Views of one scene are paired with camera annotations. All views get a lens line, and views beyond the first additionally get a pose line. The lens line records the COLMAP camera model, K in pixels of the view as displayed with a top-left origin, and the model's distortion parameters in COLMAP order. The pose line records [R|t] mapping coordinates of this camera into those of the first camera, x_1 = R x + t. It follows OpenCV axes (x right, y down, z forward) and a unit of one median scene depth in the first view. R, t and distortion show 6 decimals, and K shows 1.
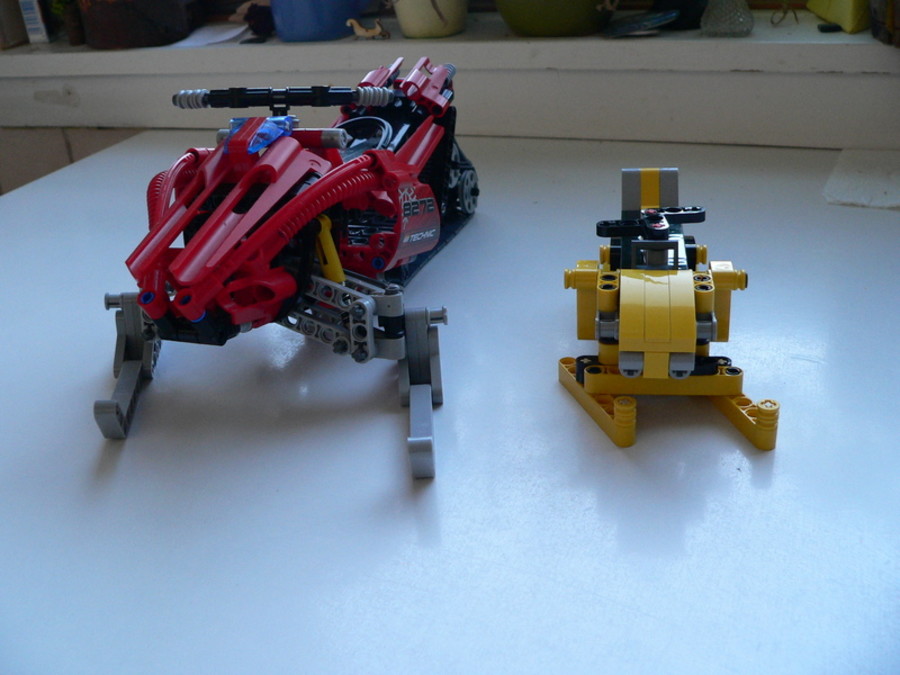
lens RADIAL K [[937.2, 0, 450.0], [0, 937.2, 337.5], [0, 0, 1]] dist [-0.213893, 0.004416]
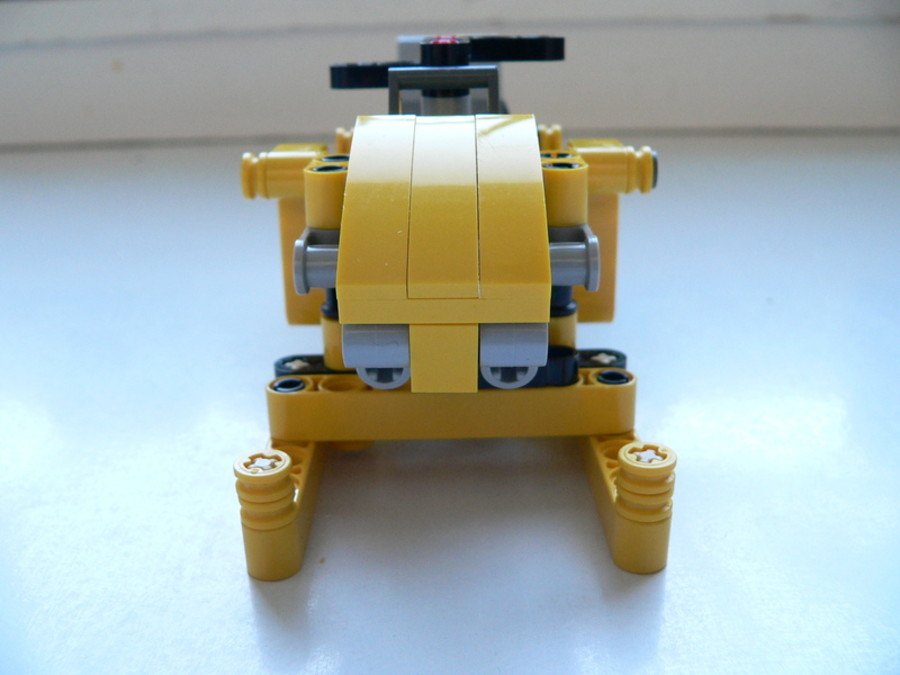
lens RADIAL K [[950.6, 0, 450.0], [0, 950.6, 337.5], [0, 0, 1]] dist [-0.203679, 0.009887]
pose [[0.983907, -0.001079, 0.178678, 0.149270], [0.016414, 0.996300, -0.084367, 0.055998], [-0.177926, 0.085942, 0.980284, 0.597926]]
